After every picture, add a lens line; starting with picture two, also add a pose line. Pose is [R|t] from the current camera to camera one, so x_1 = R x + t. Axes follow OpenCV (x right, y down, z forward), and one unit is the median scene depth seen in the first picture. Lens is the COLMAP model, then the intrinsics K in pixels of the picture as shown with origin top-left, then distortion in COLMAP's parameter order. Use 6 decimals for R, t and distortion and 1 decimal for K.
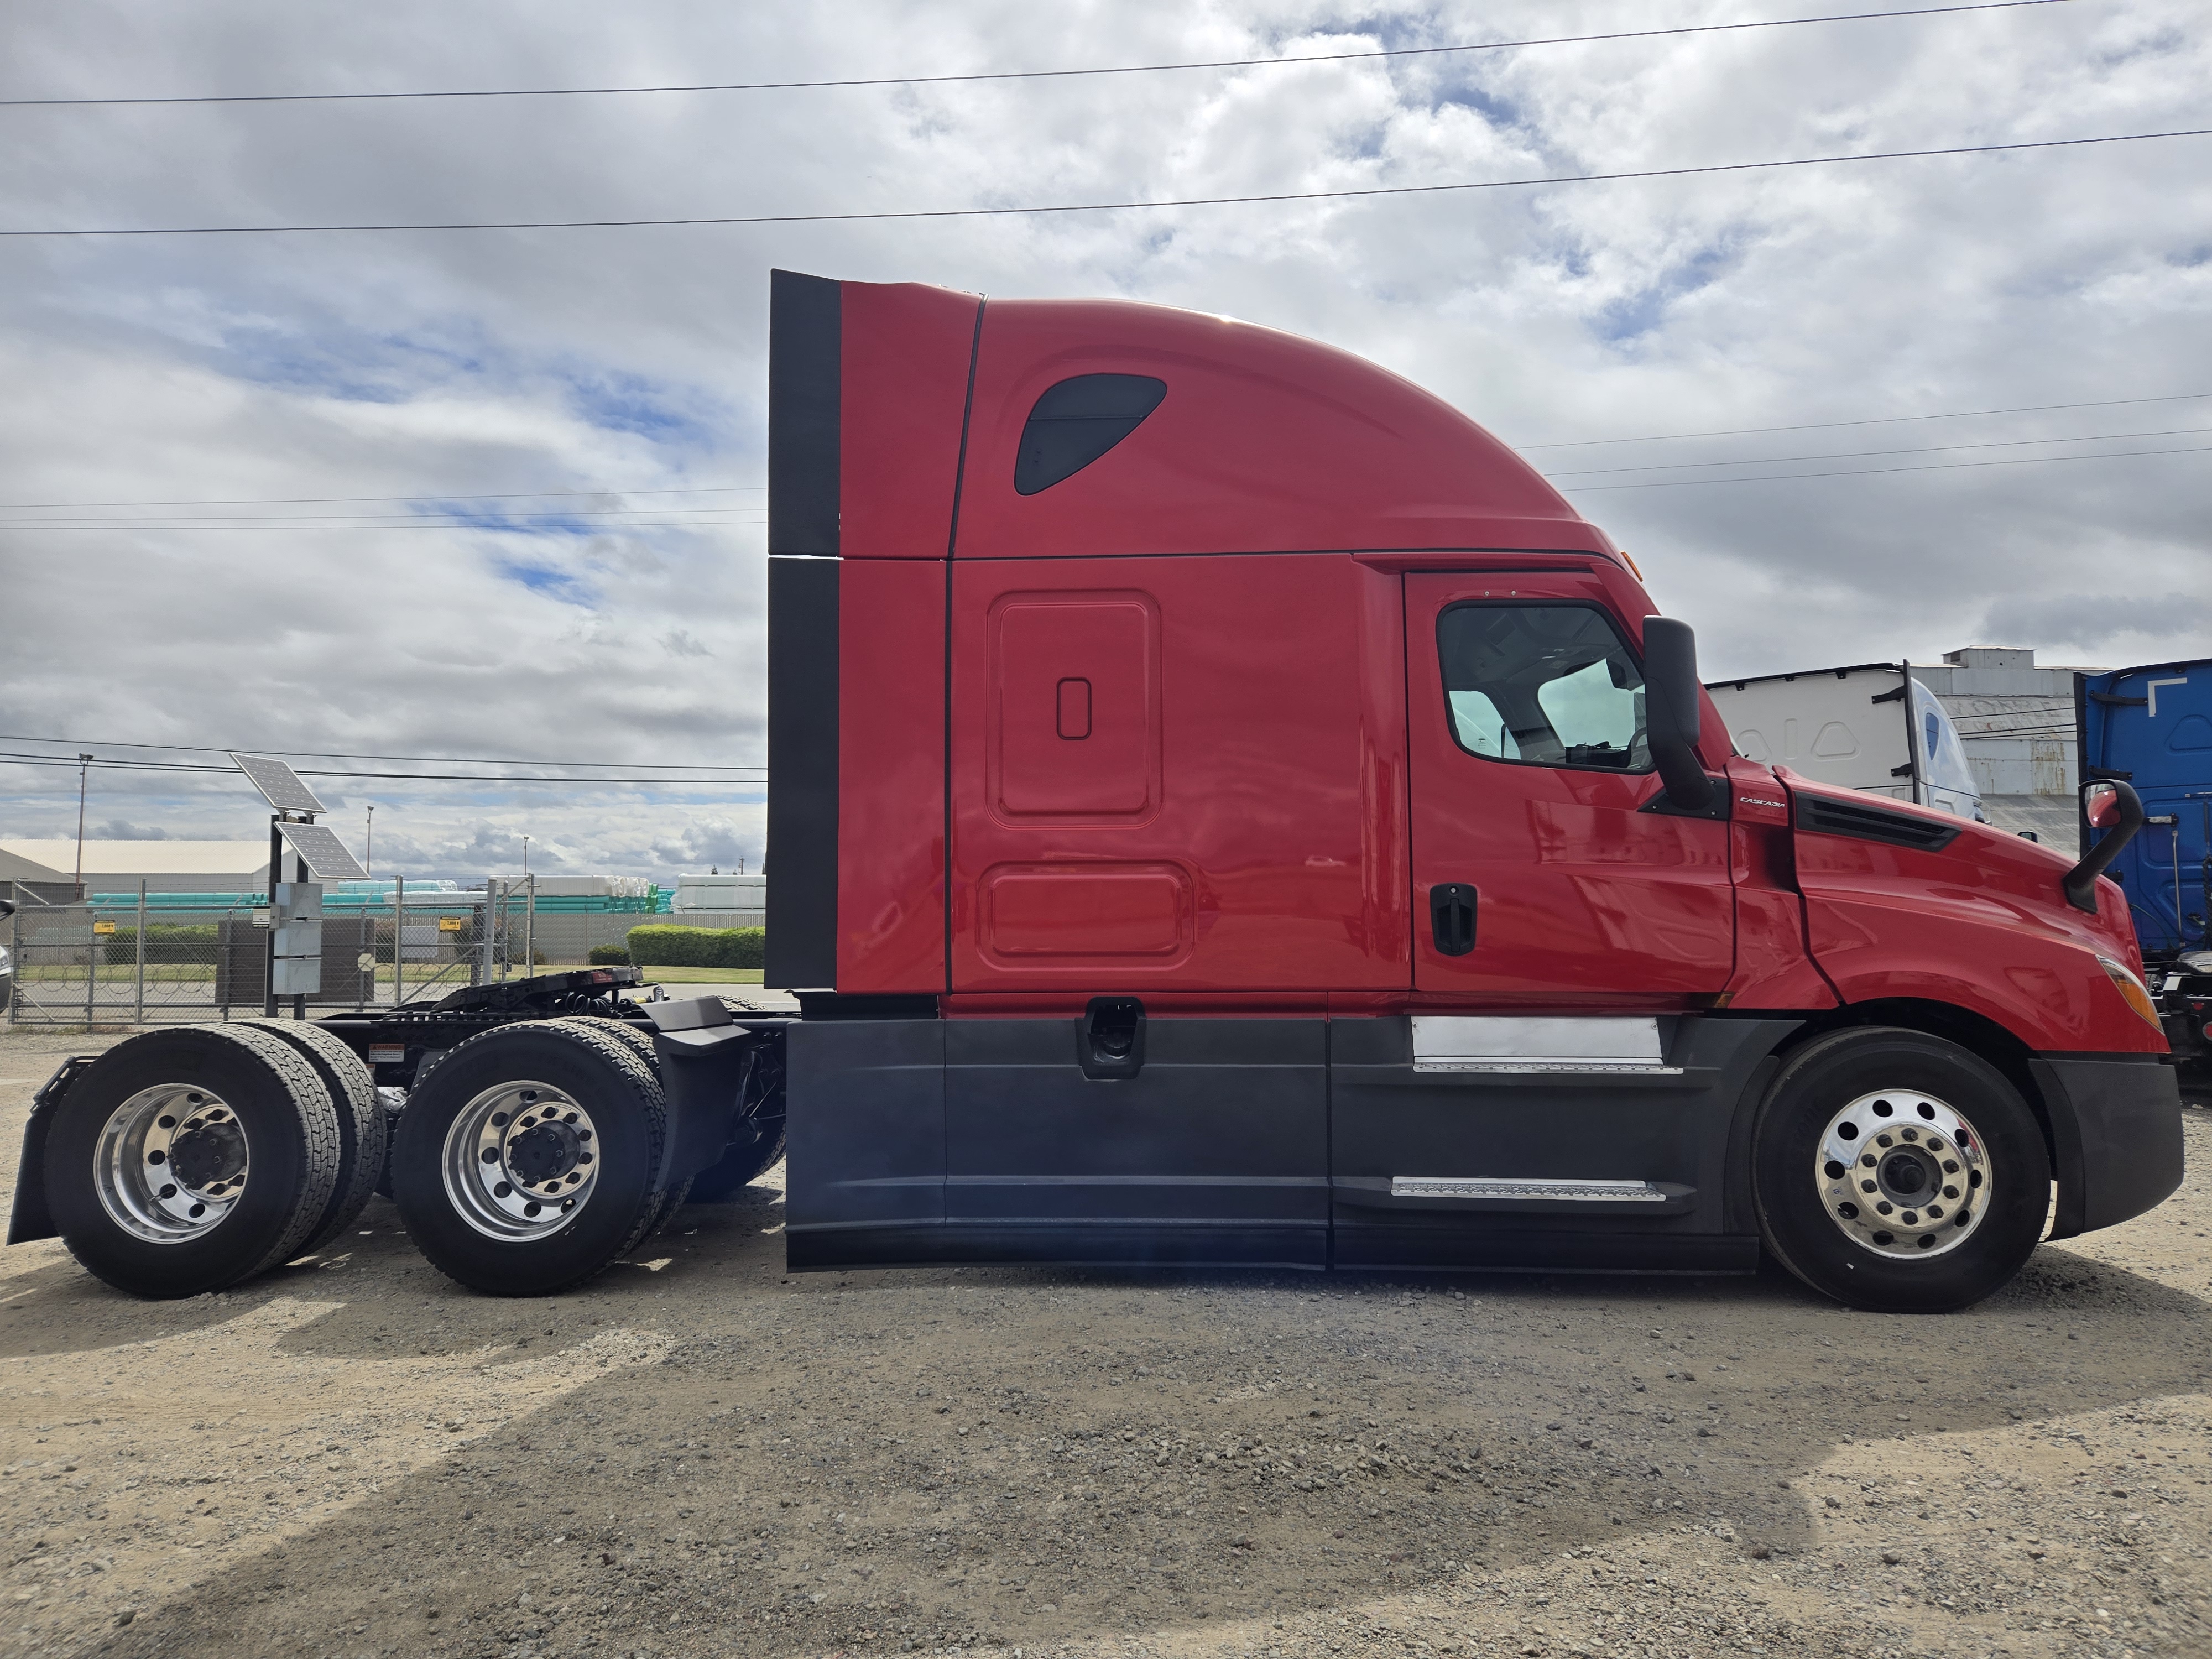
lens RADIAL K [[1490.0, 0, 1105.3], [0, 1490.0, 827.0], [0, 0, 1]] dist [0.031919, -0.001806]
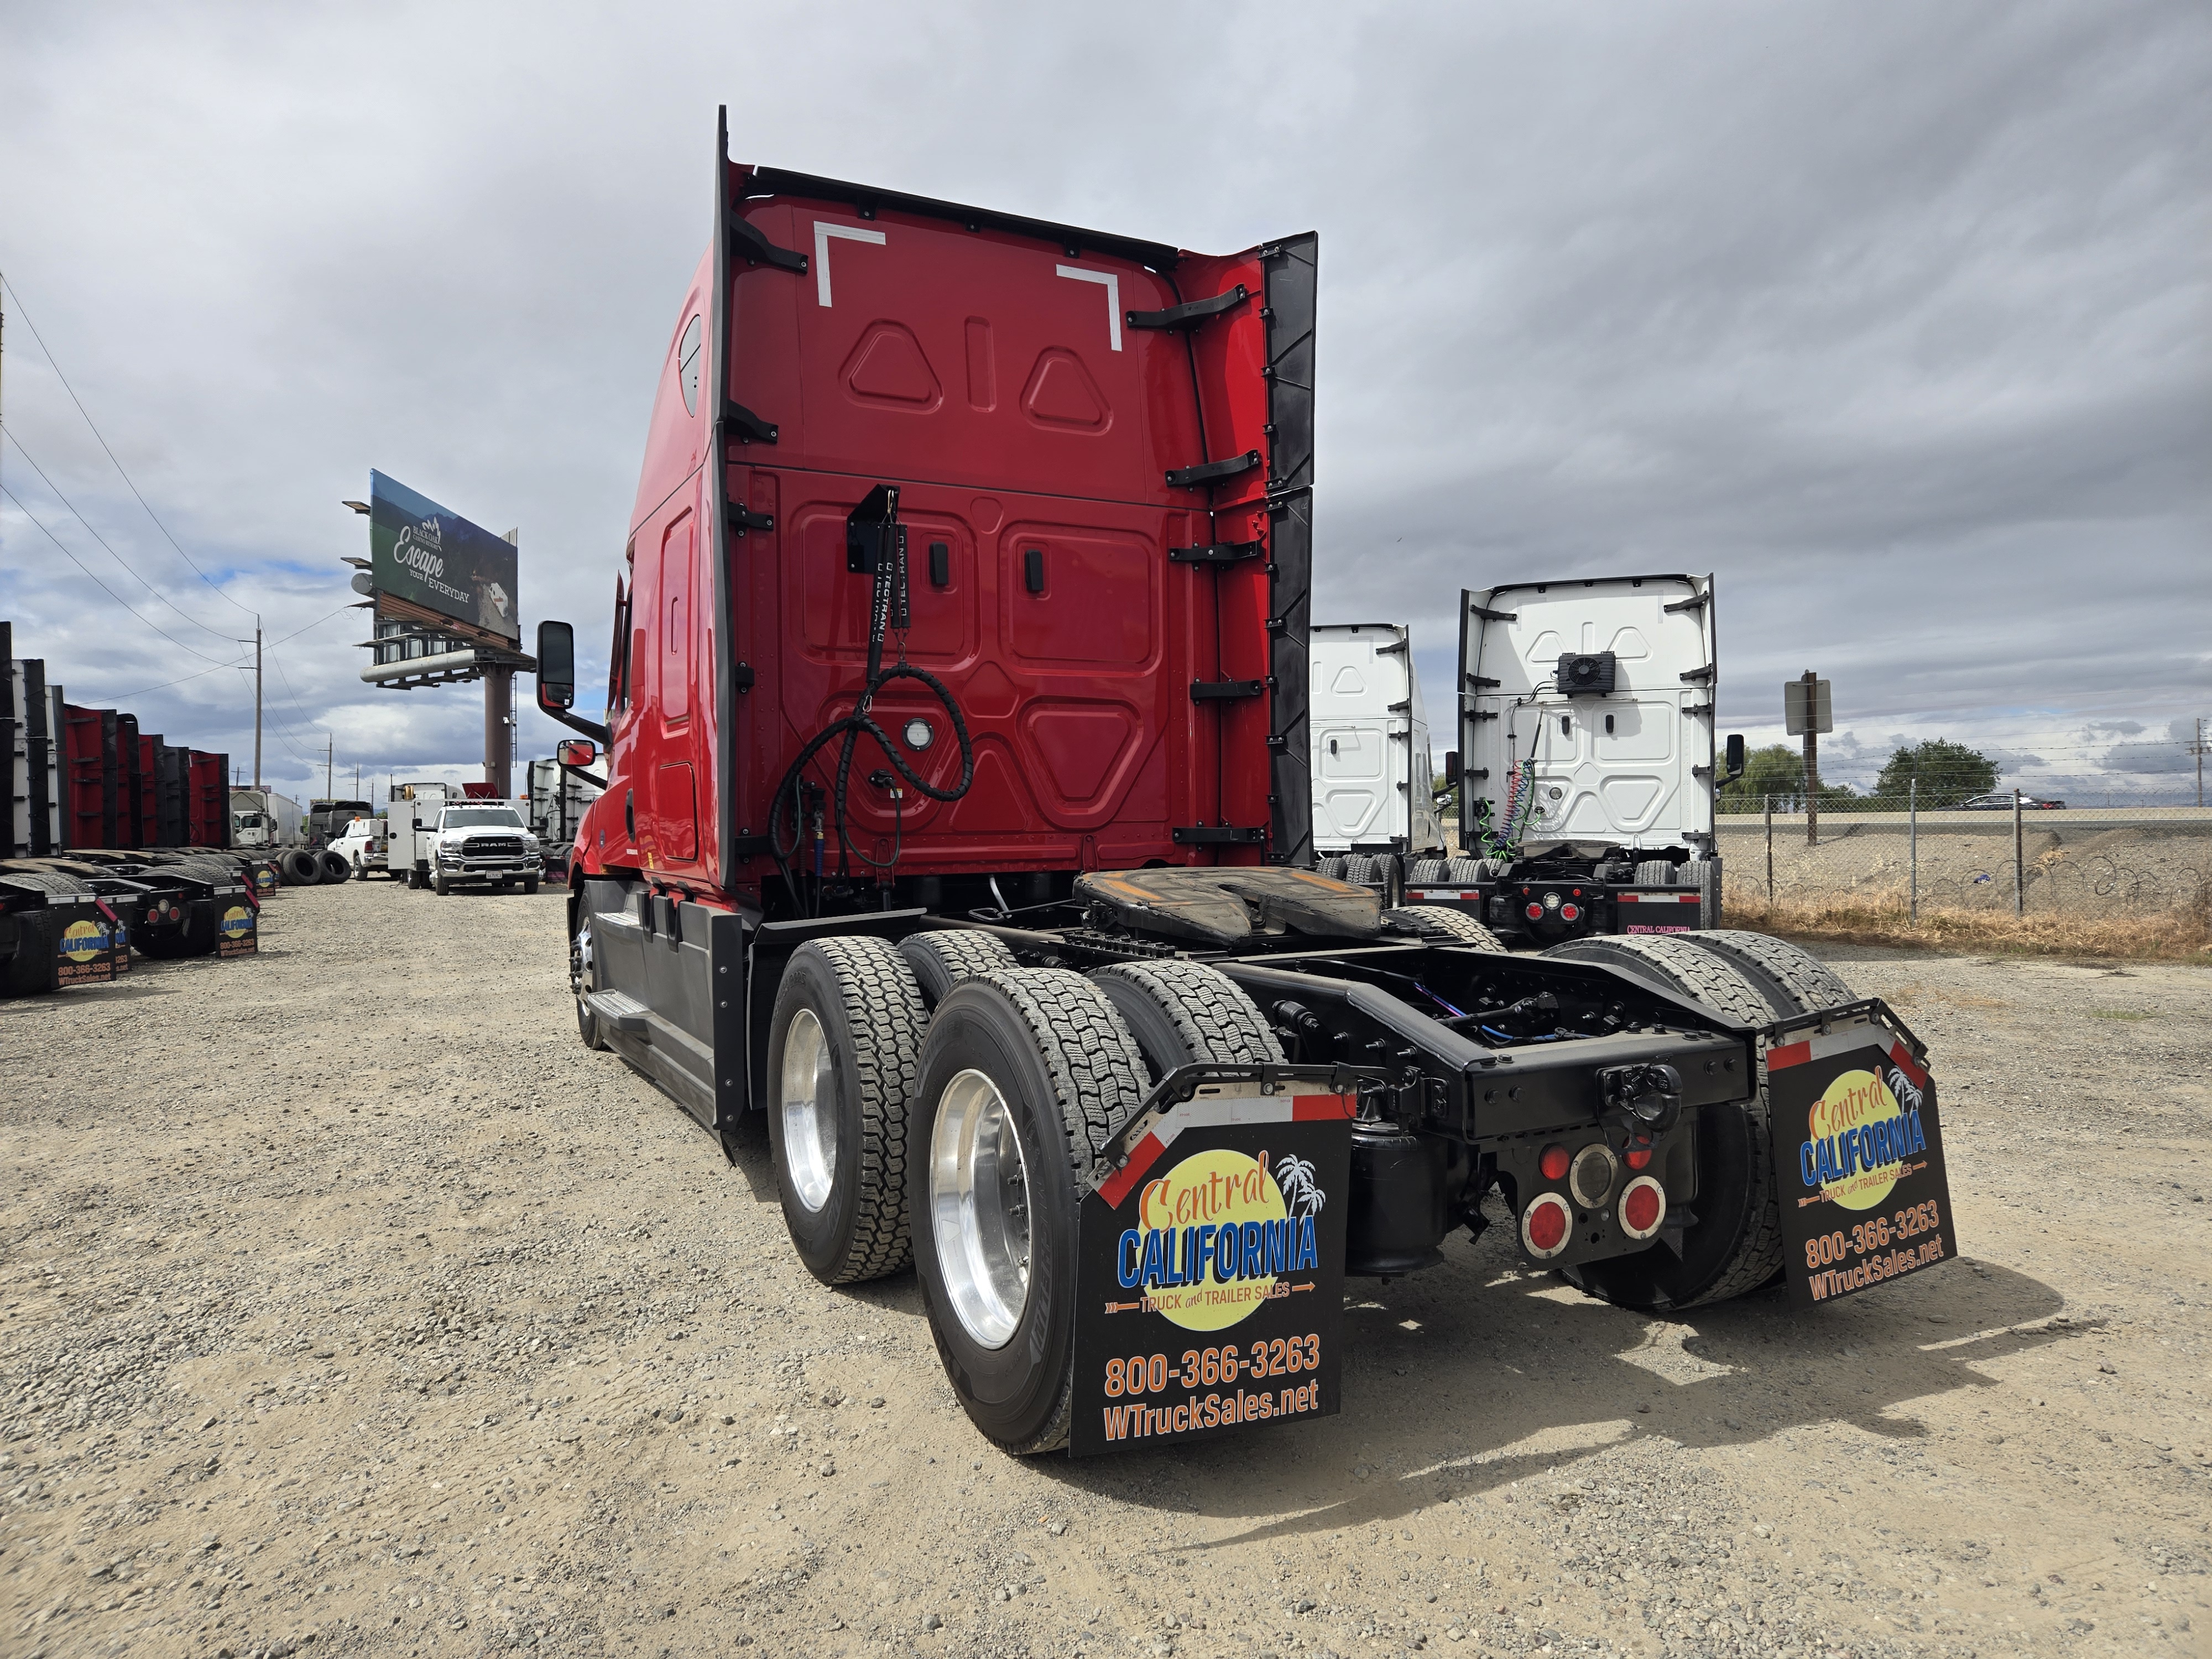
lens RADIAL K [[1469.8, 0, 1112.3], [0, 1469.8, 820.6], [0, 0, 1]] dist [0.125589, -0.150109]
pose [[-0.513542, 0.008263, 0.858025, -0.464868], [-0.044213, 0.998370, -0.036078, 0.120467], [-0.856924, -0.056464, -0.512340, 1.861619]]
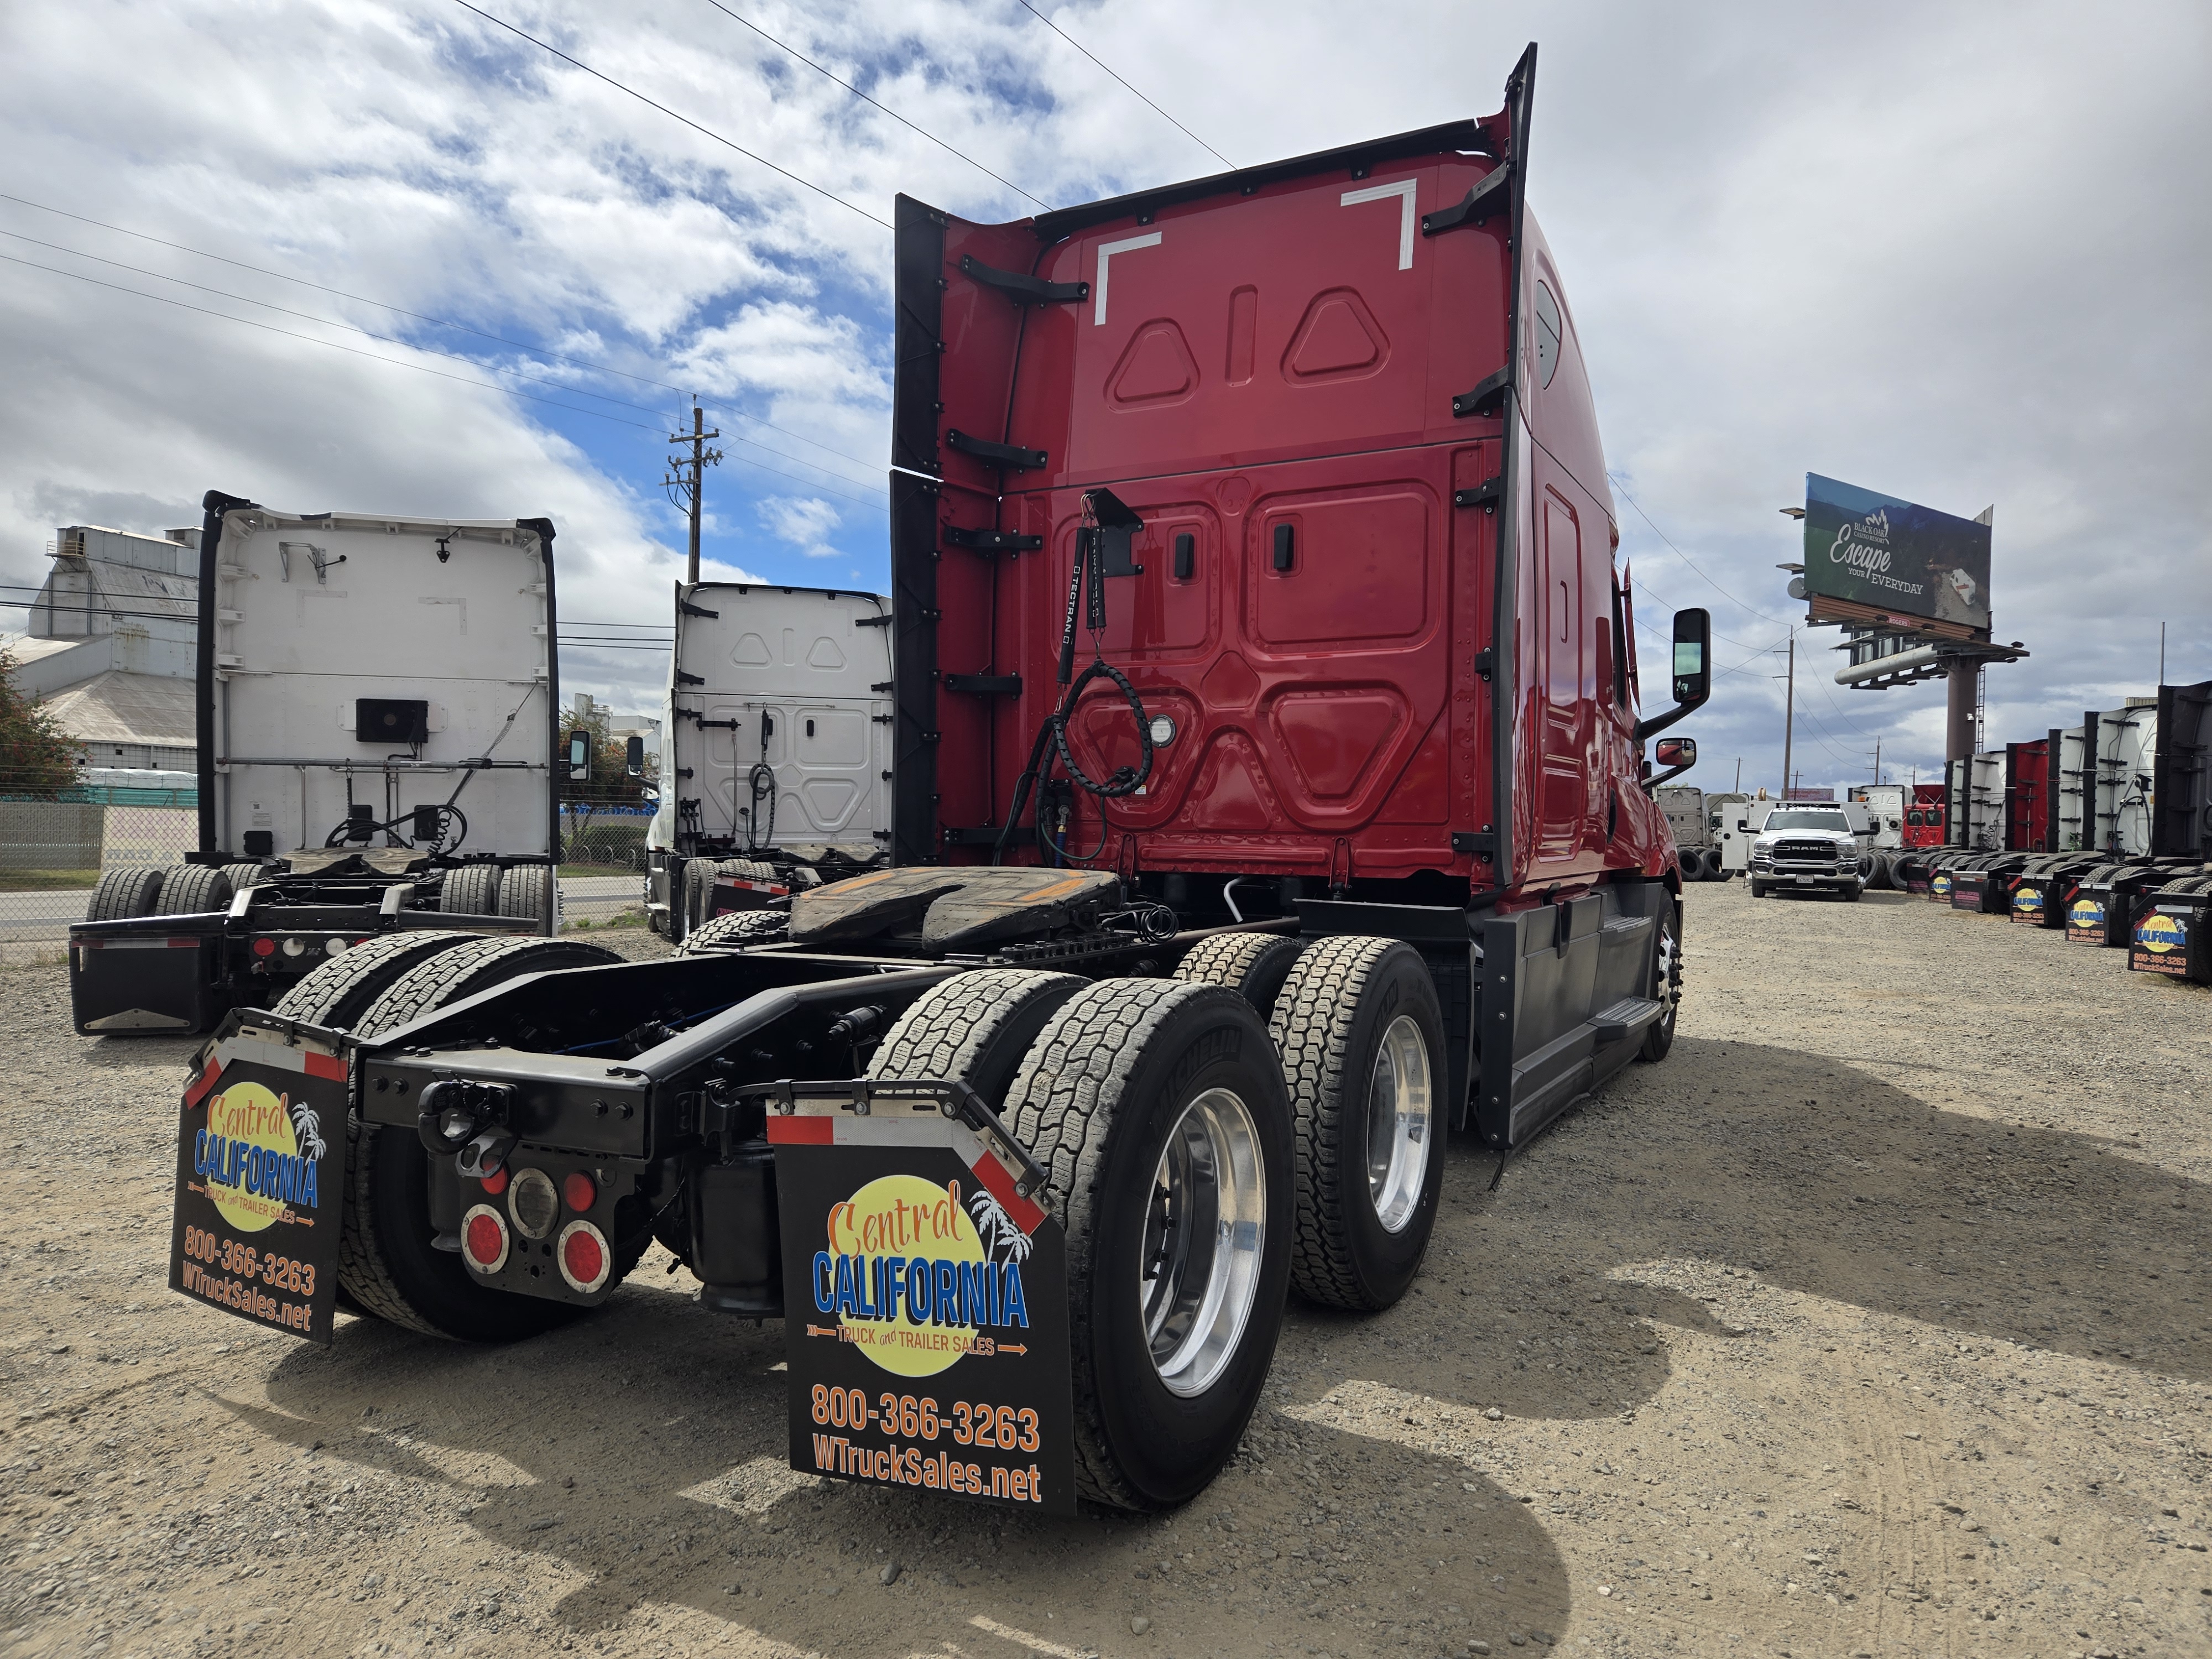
lens RADIAL K [[1490.0, 0, 1105.3], [0, 1490.0, 827.0], [0, 0, 1]] dist [0.031919, -0.001806]
pose [[0.419771, 0.005255, 0.907615, -0.453090], [-0.072324, 0.996997, 0.027677, 0.026591], [-0.904744, -0.077260, 0.418890, 0.335907]]
